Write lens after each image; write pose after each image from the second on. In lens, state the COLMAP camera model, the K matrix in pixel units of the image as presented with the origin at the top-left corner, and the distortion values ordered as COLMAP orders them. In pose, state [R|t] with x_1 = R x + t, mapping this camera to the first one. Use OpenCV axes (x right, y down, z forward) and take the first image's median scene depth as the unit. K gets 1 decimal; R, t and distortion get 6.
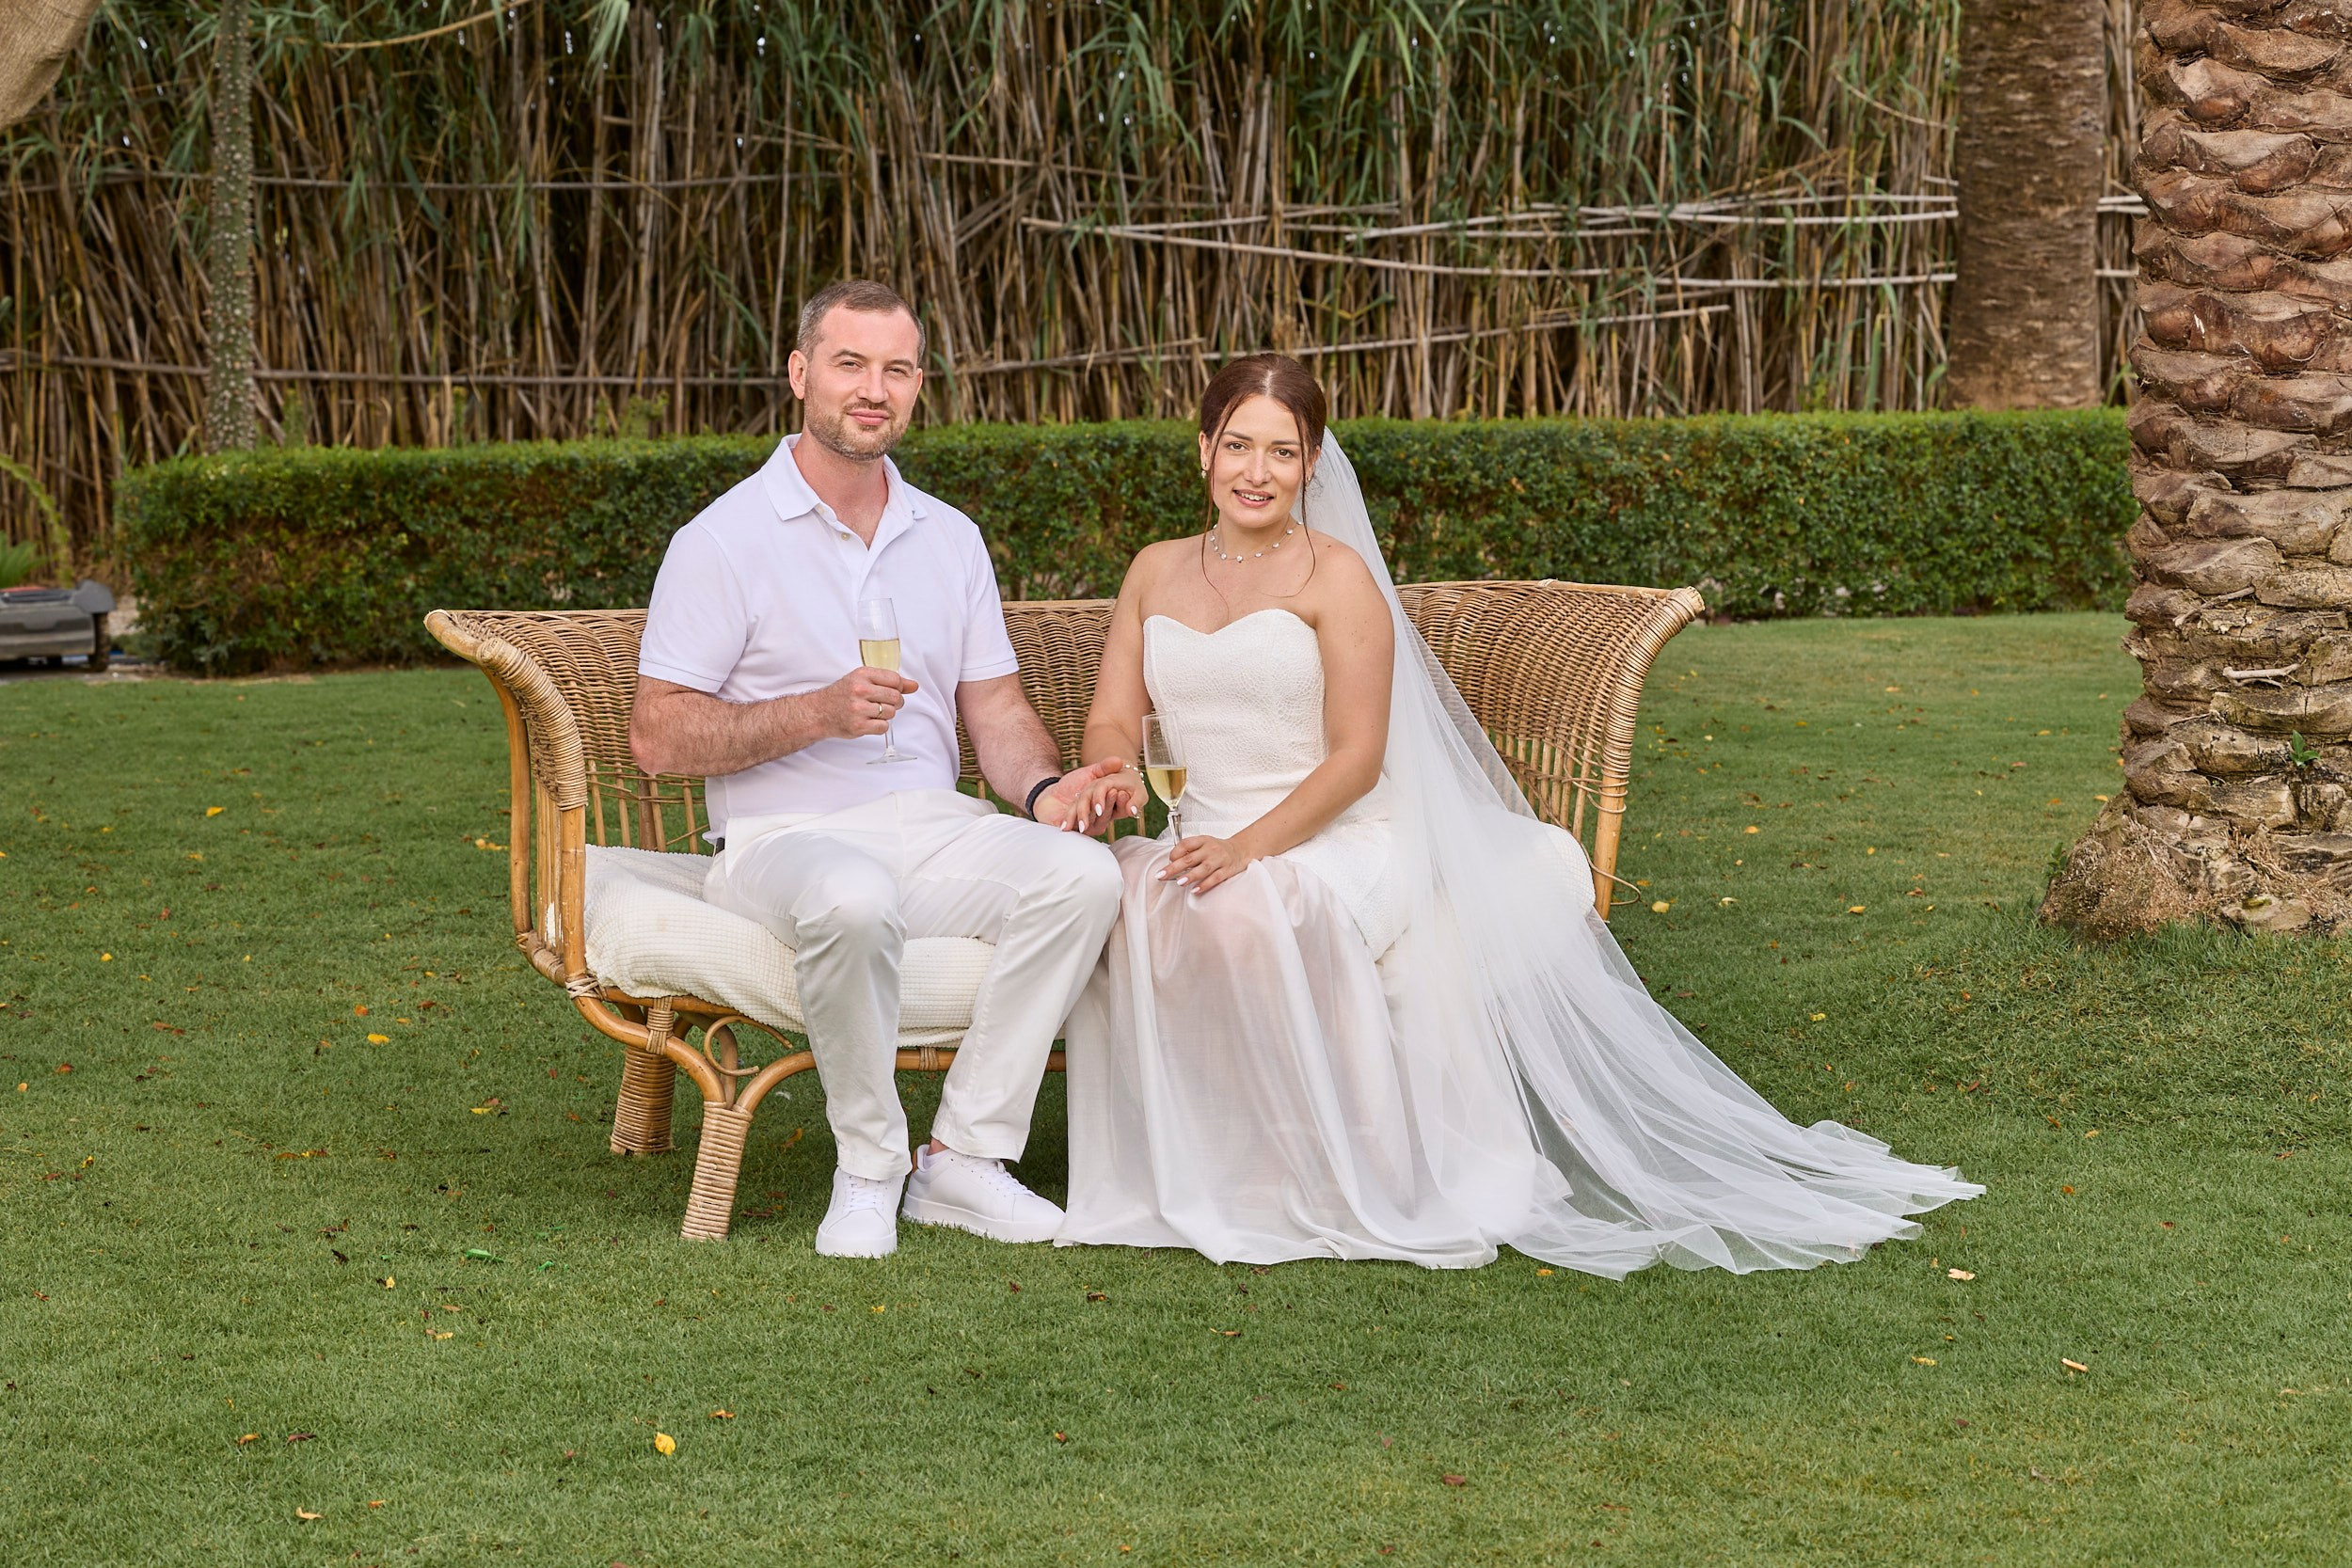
lens RADIAL K [[5730.4, 0, 1122.8], [0, 5730.4, 777.3], [0, 0, 1]] dist [-0.114650, 0.024504]
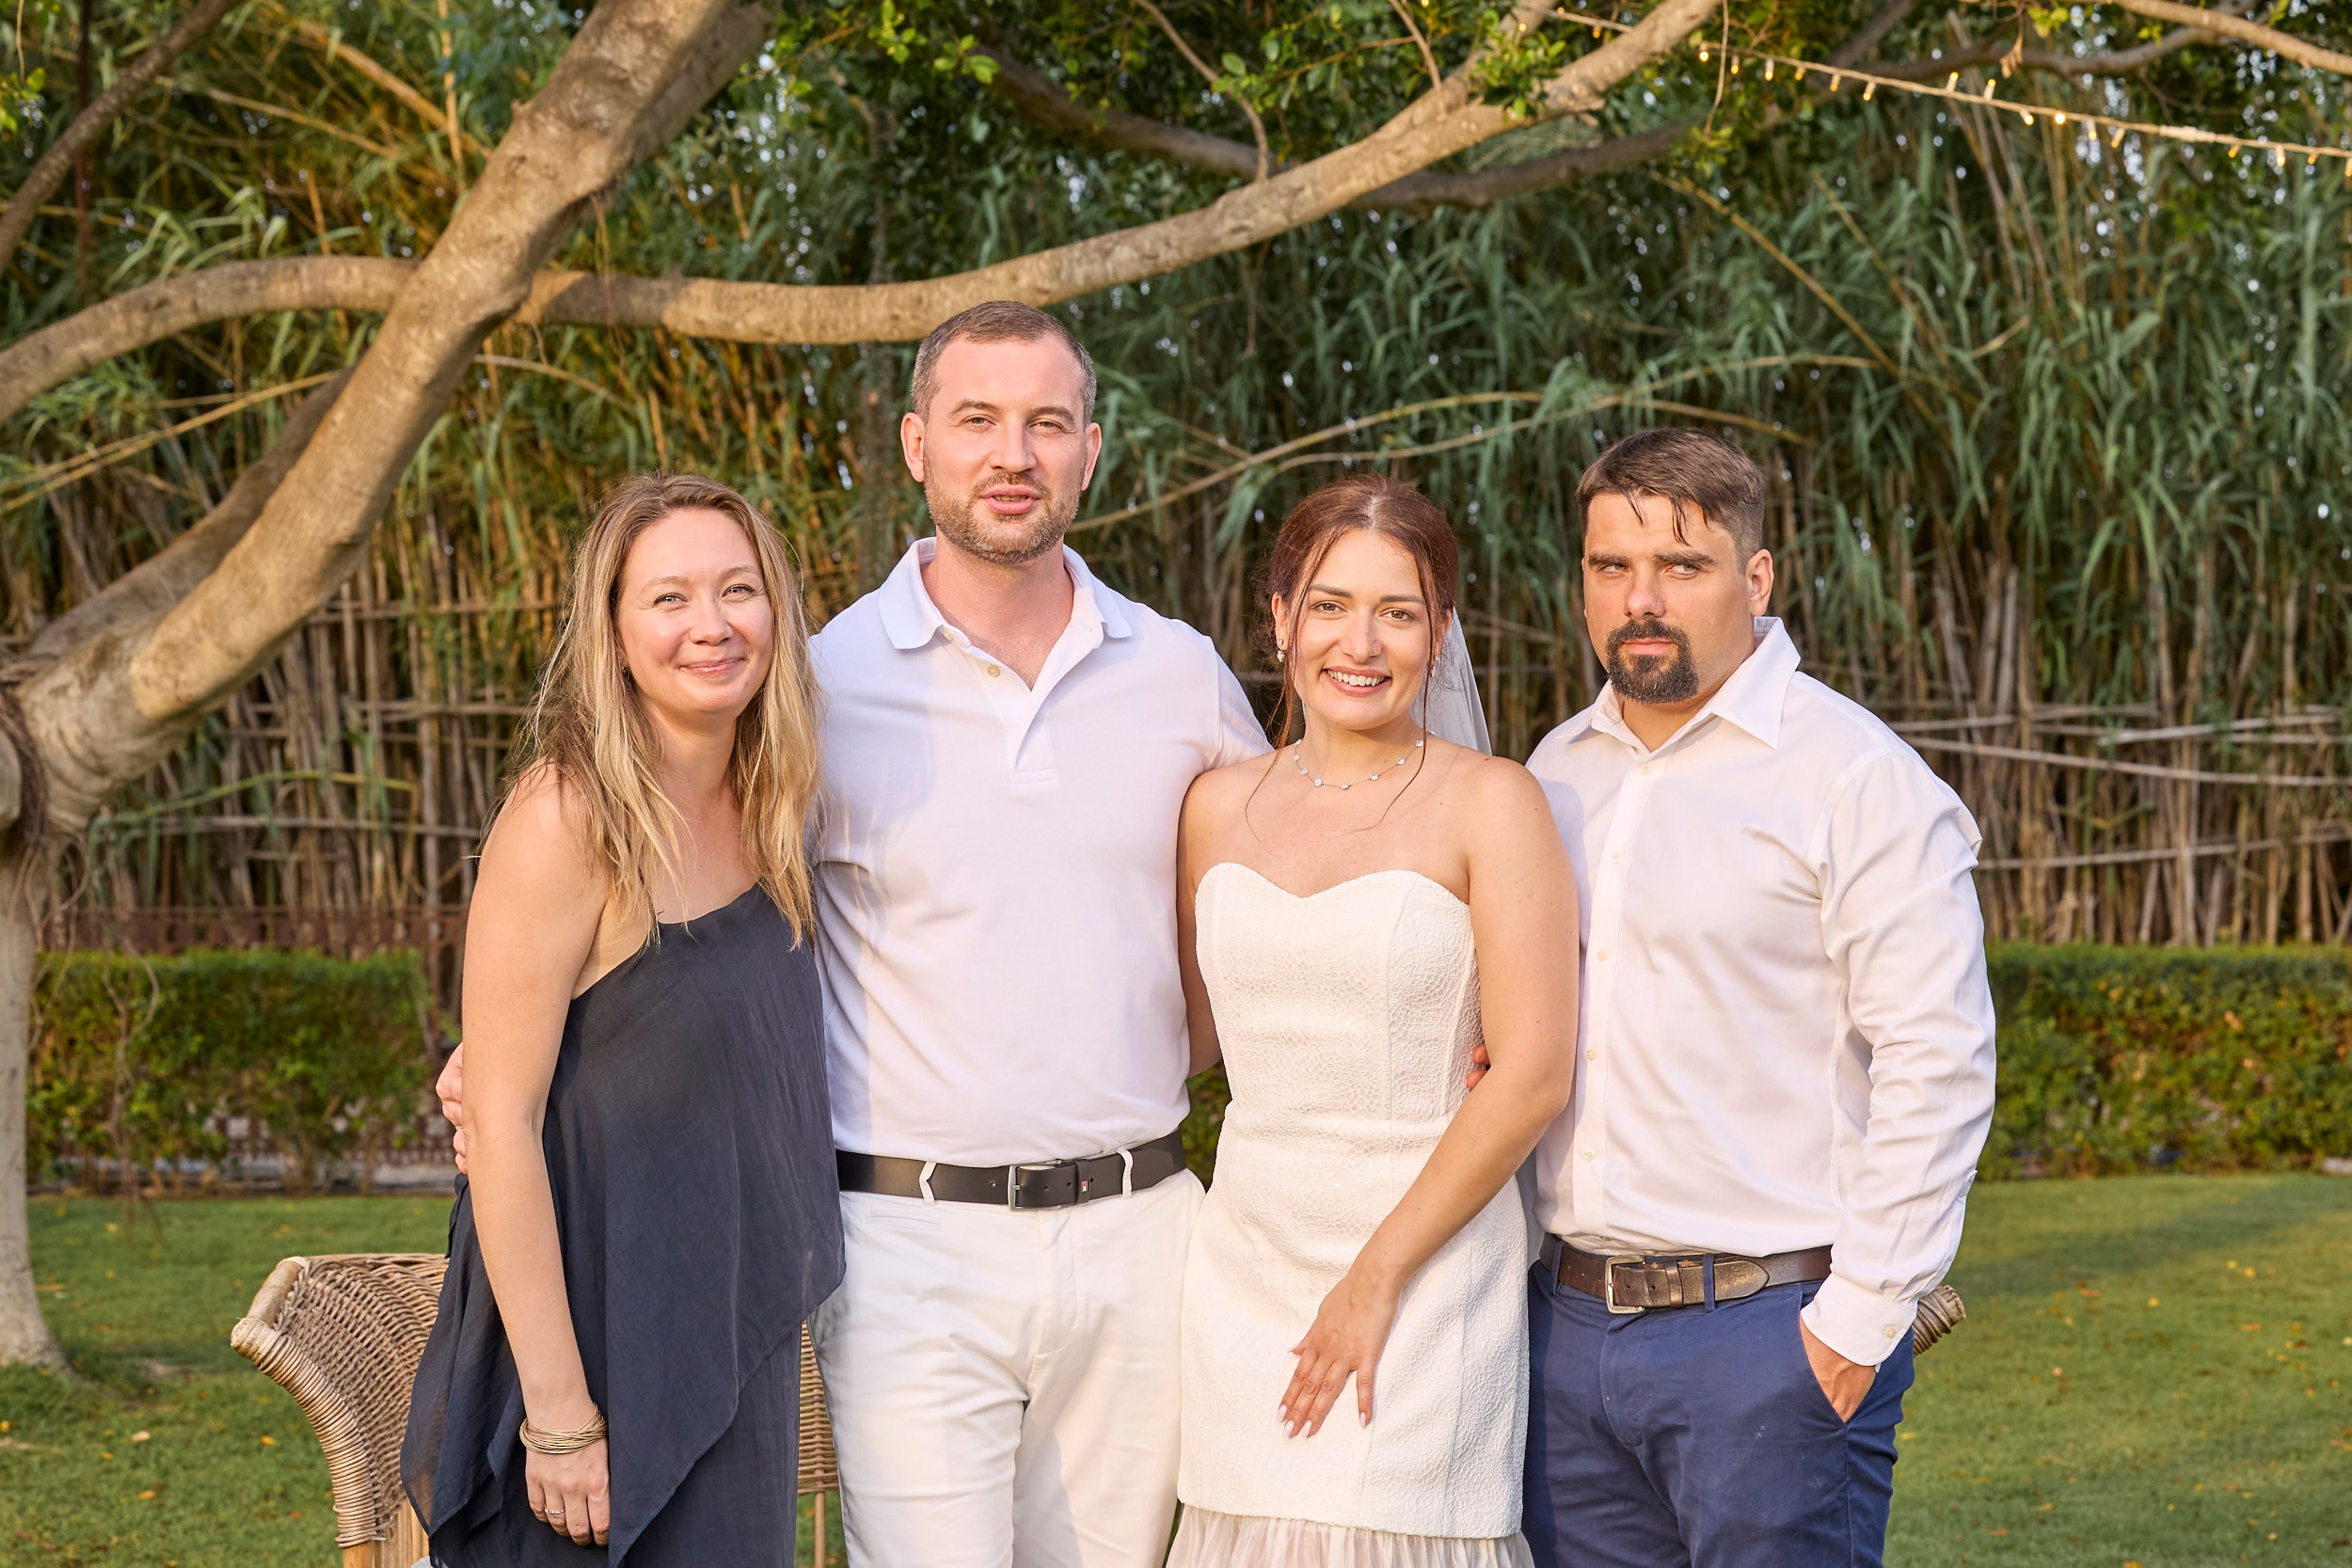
lens RADIAL K [[5309.6, 0, 999.5], [0, 5309.6, 783.8], [0, 0, 1]] dist [-0.271852, 1.305162]
pose [[0.975998, 0.012236, -0.217437, 0.050800], [-0.029686, 0.996576, -0.077168, -0.016146], [0.215748, 0.081771, 0.973019, 0.130200]]
